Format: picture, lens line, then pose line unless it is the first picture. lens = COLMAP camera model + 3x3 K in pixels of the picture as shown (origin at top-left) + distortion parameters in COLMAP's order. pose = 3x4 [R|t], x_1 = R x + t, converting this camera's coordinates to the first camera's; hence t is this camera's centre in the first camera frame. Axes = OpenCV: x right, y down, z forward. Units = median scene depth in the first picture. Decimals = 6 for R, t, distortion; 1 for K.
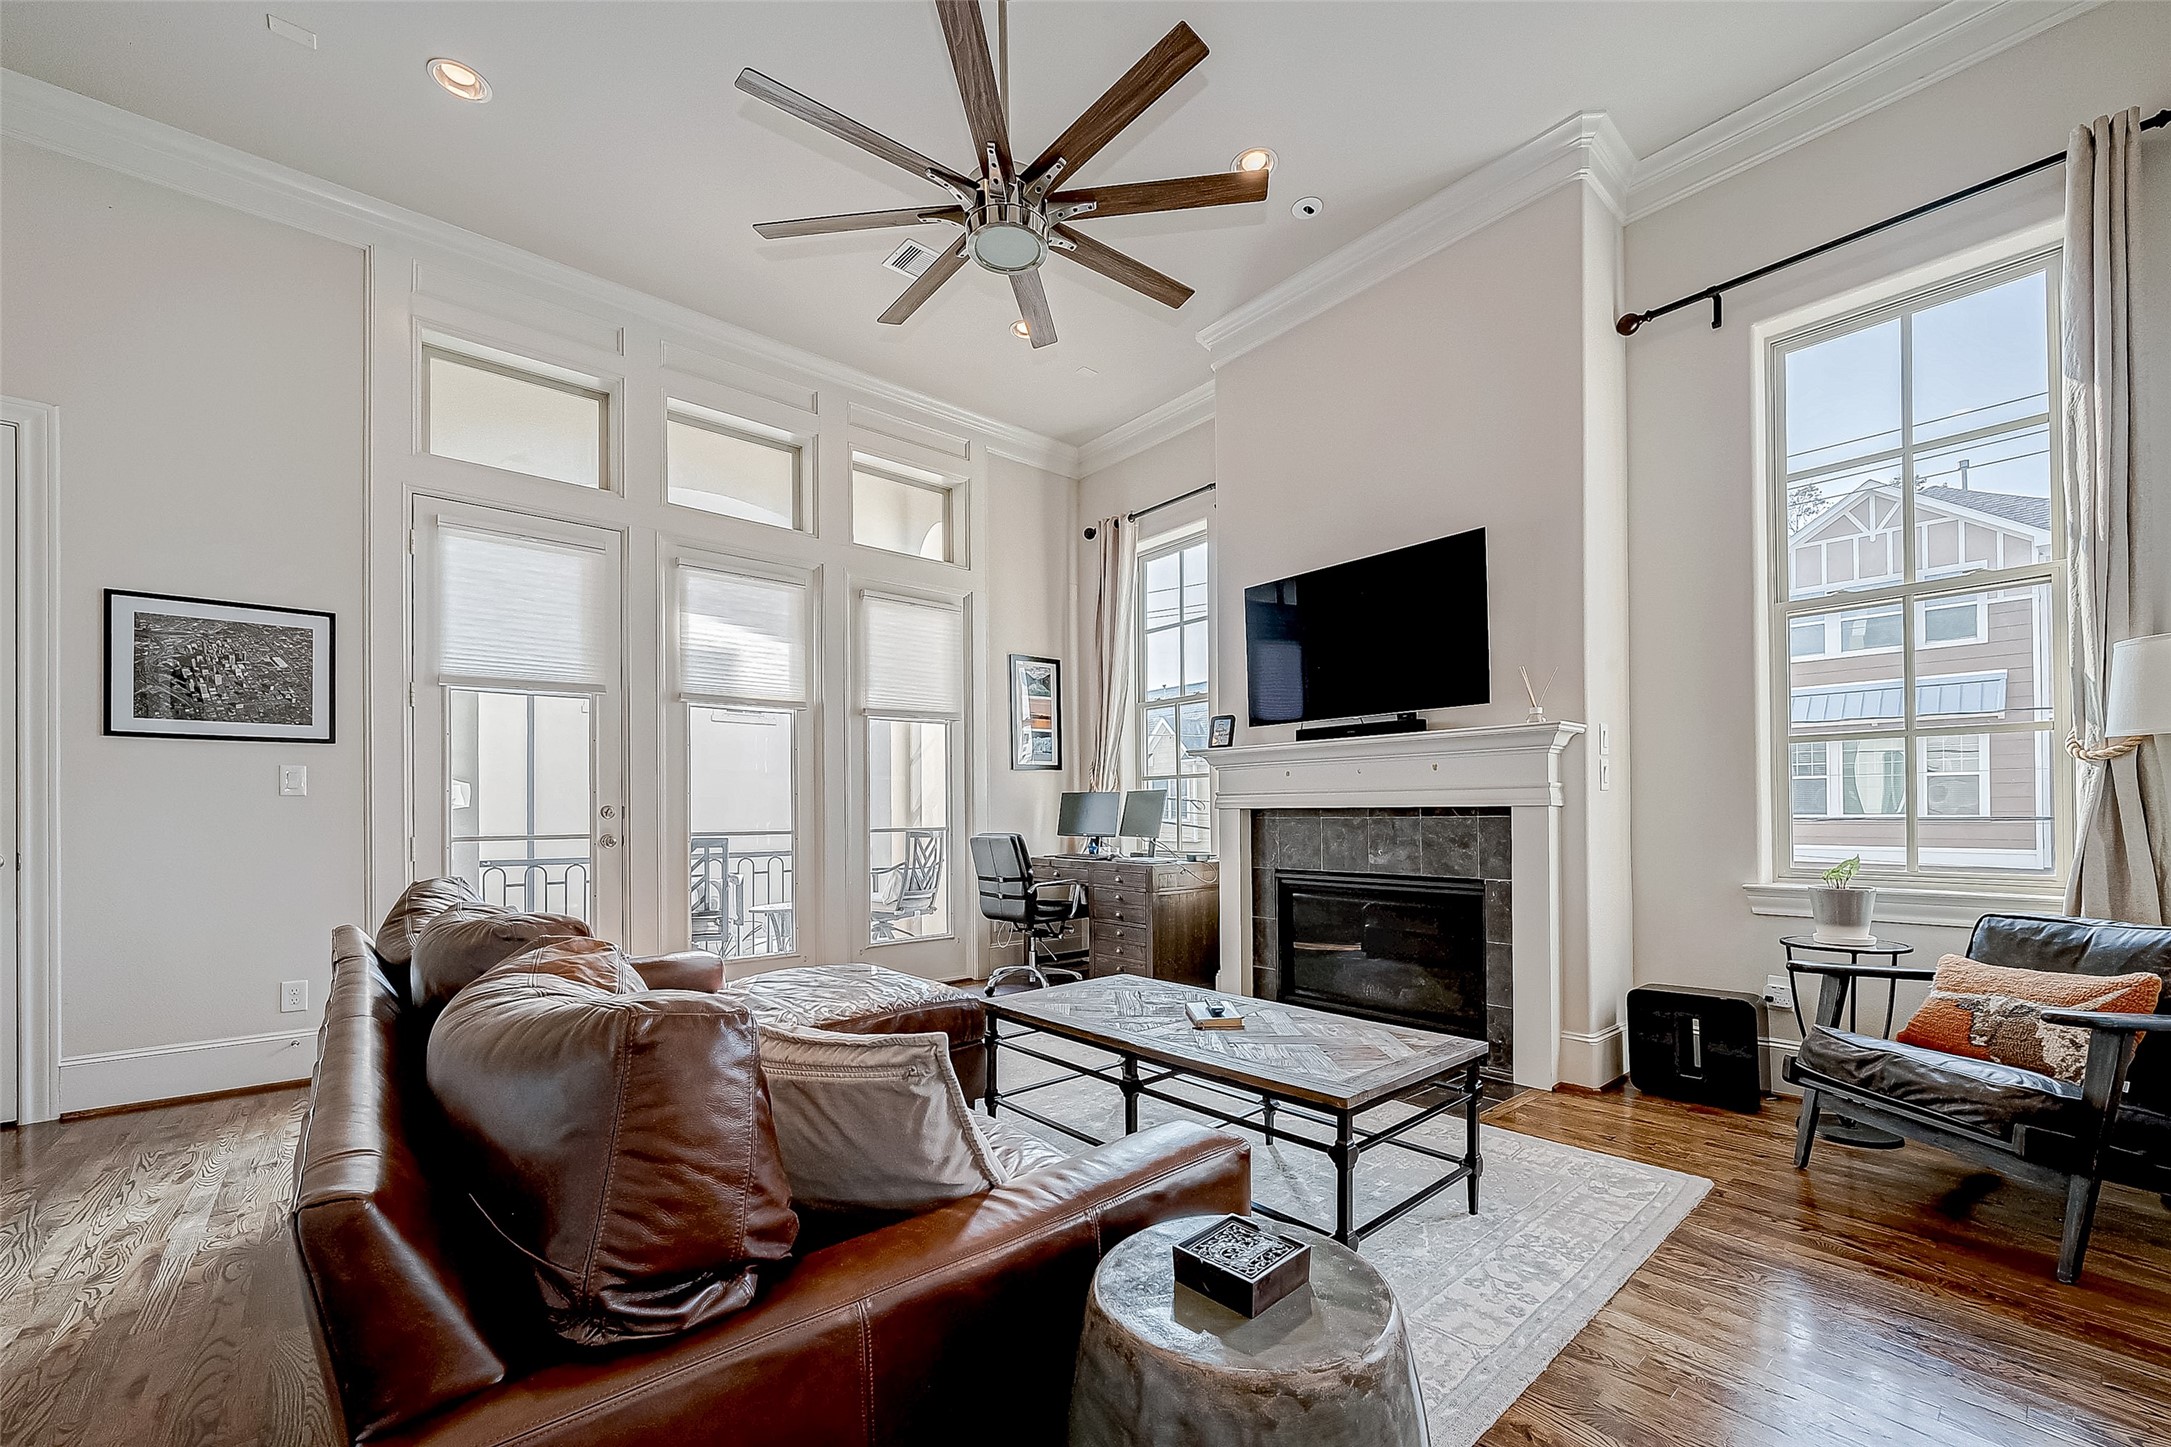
lens RADIAL K [[872.2, 0, 1126.6], [0, 872.2, 811.7], [0, 0, 1]] dist [-0.003104, -0.000202]
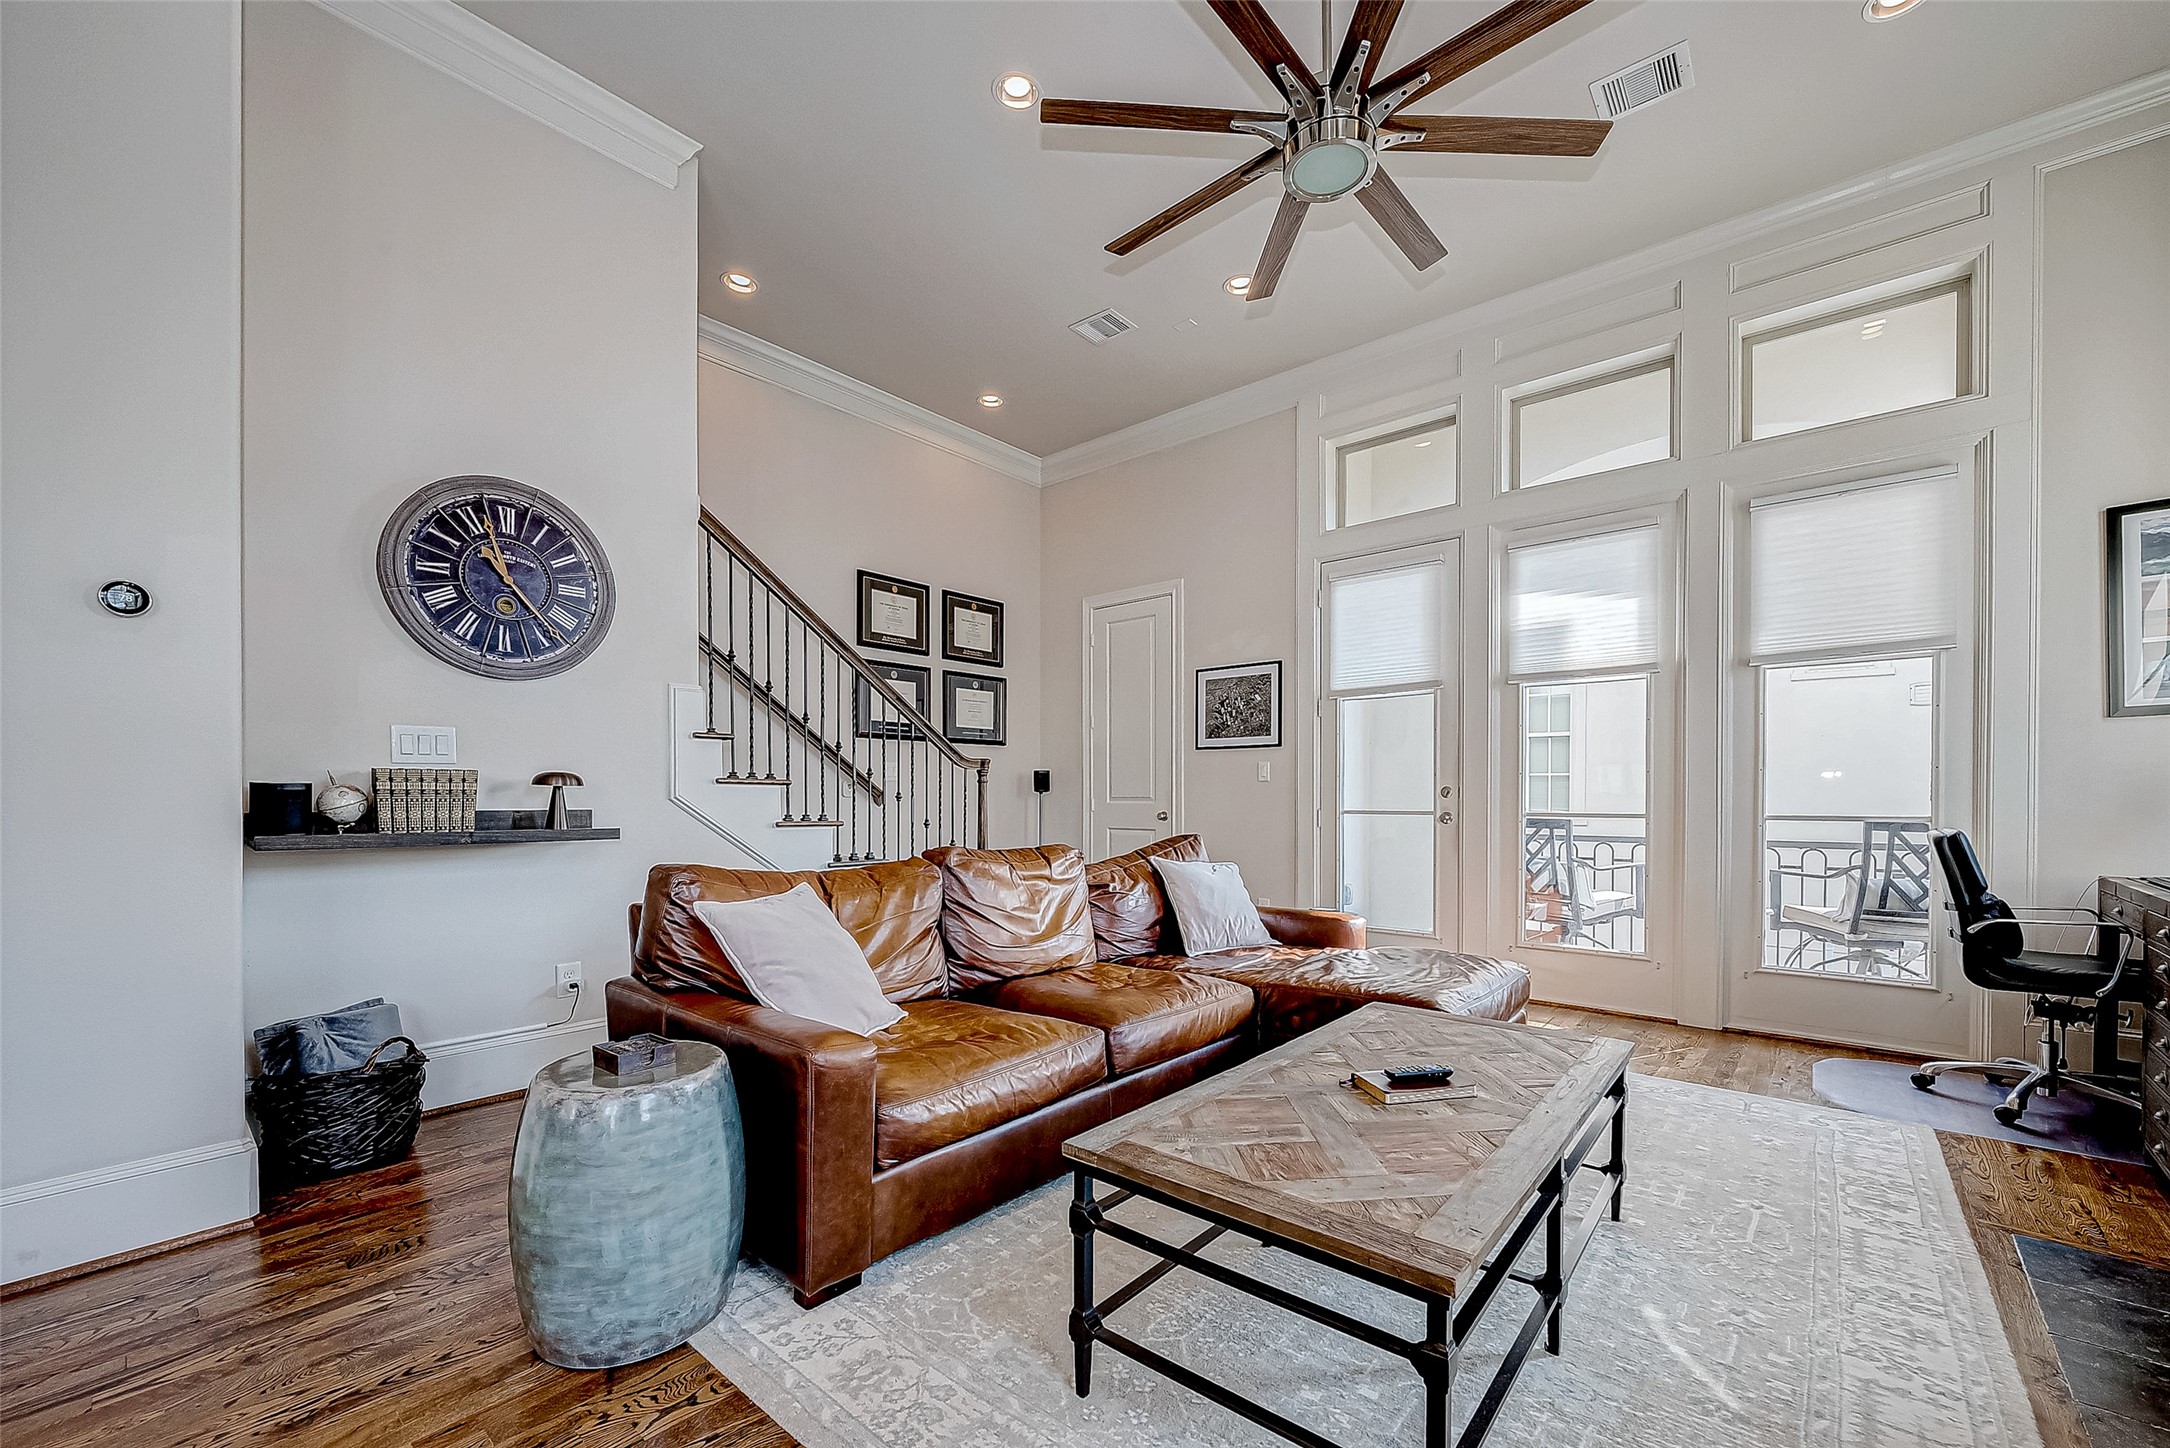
lens RADIAL K [[871.8, 0, 1093.3], [0, 871.8, 802.9], [0, 0, 1]] dist [-0.003104, -0.000202]
pose [[0.131730, 0.015157, -0.991170, 0.441263], [-0.001877, 0.999885, 0.015041, -0.001849], [0.991284, -0.000121, 0.131743, 0.382155]]
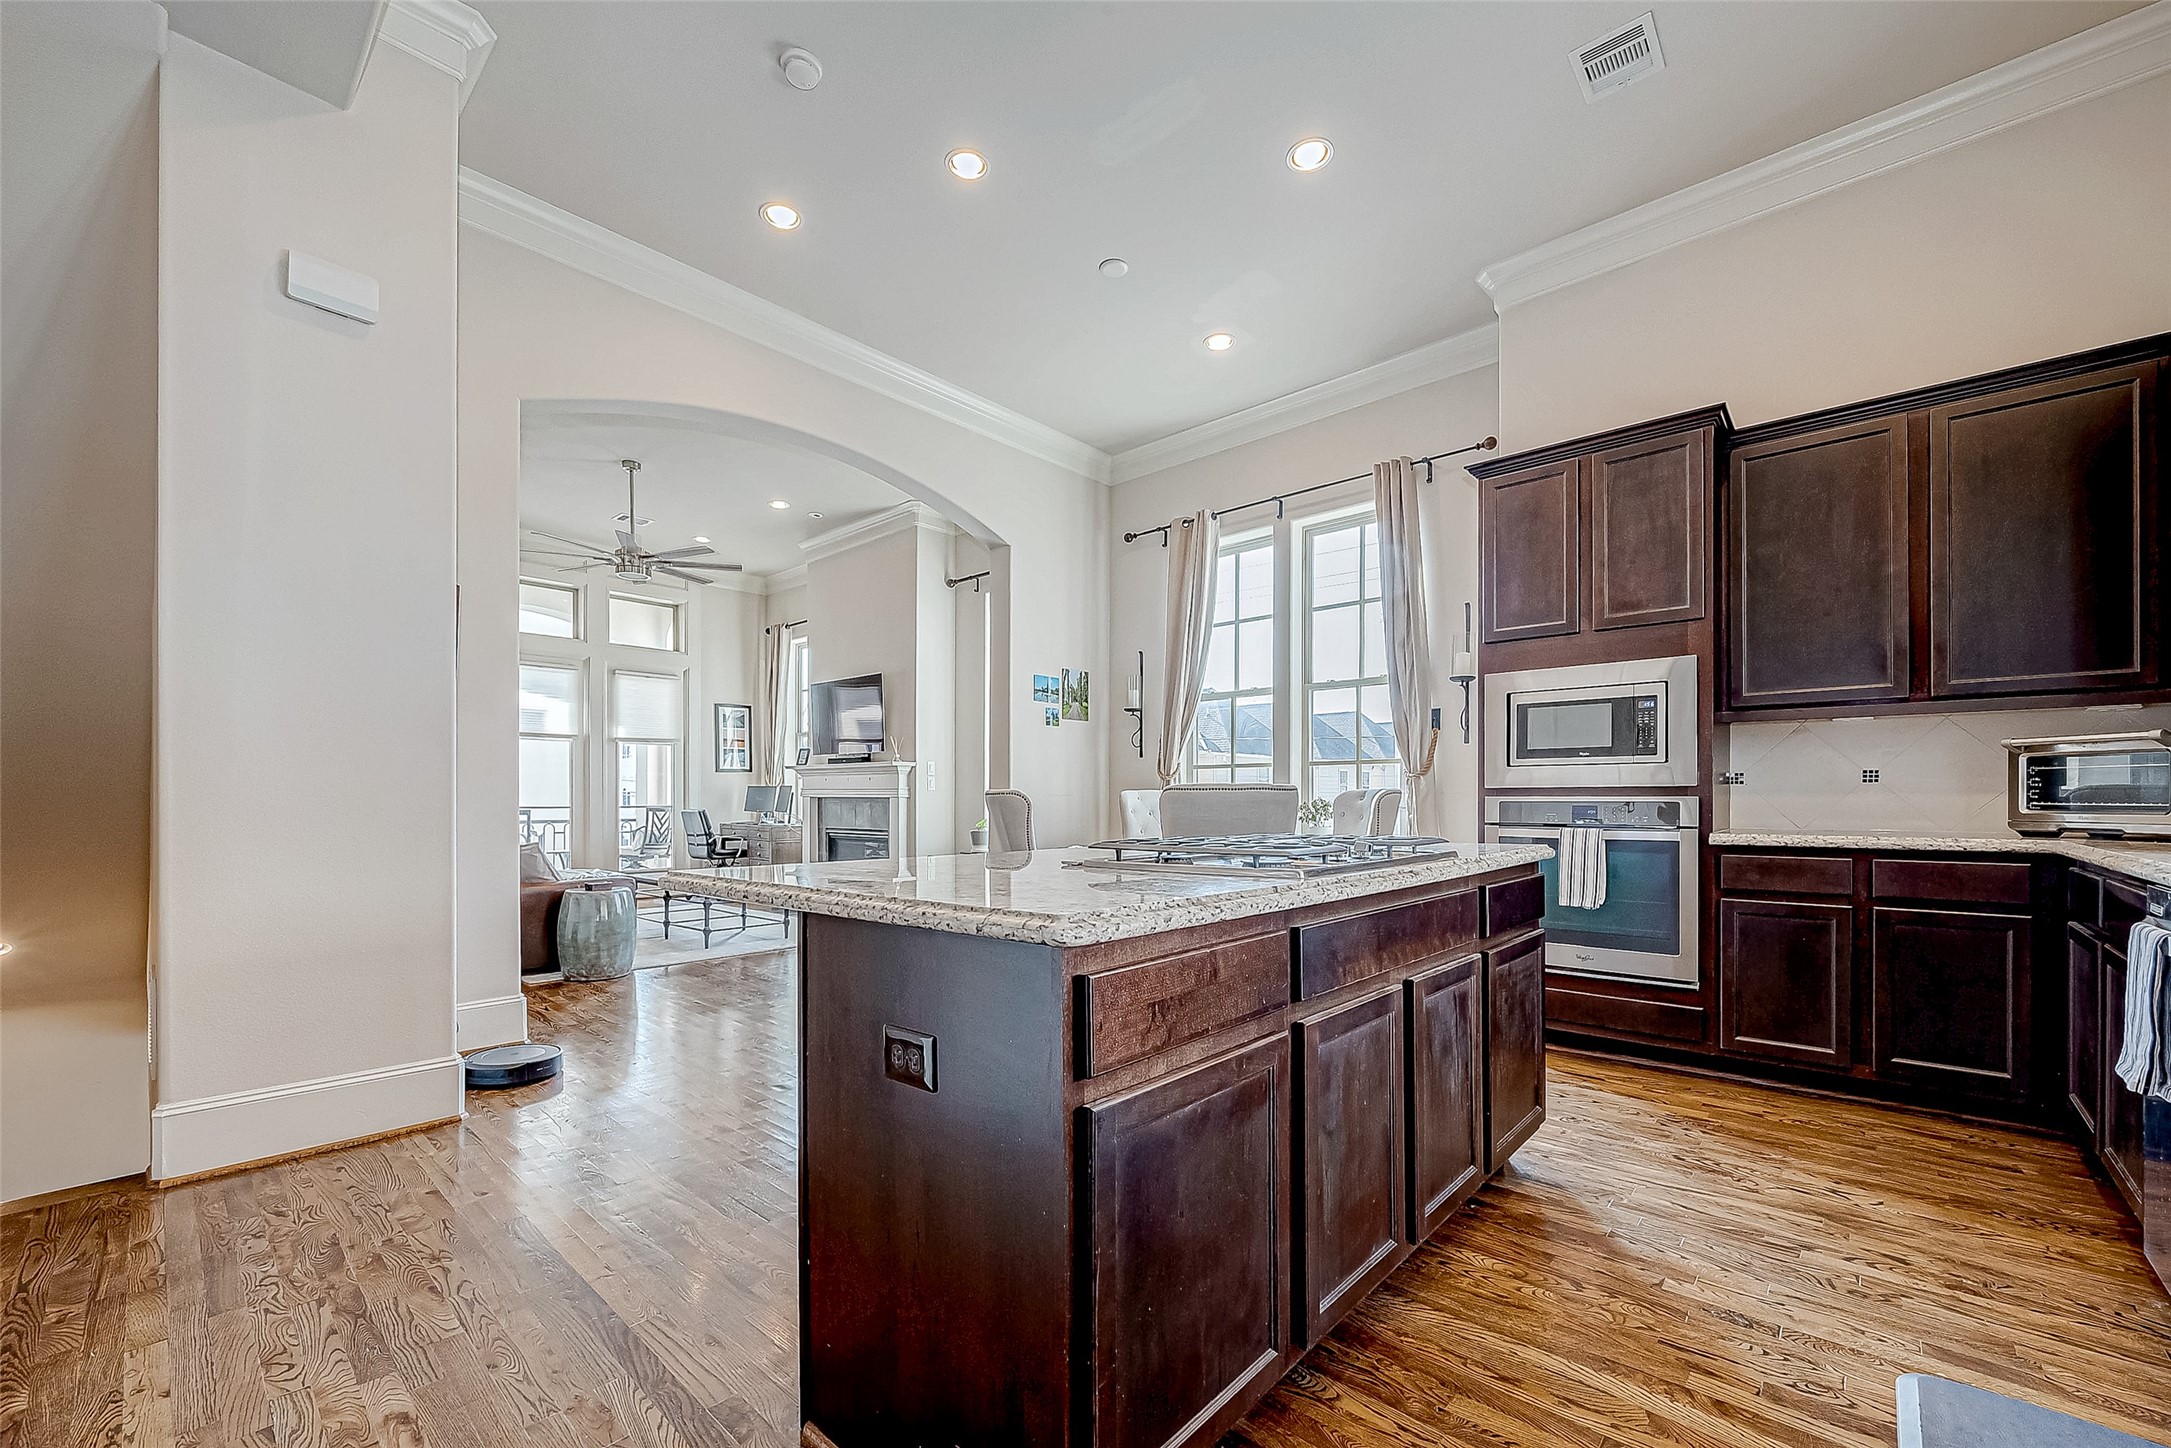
lens RADIAL K [[872.2, 0, 1117.4], [0, 872.2, 801.6], [0, 0, 1]] dist [-0.003104, -0.000202]
pose [[0.992890, 0.006852, 0.118841, 0.571446], [-0.007500, 0.999959, 0.005009, -0.007303], [-0.118802, -0.005864, 0.992901, -0.998386]]
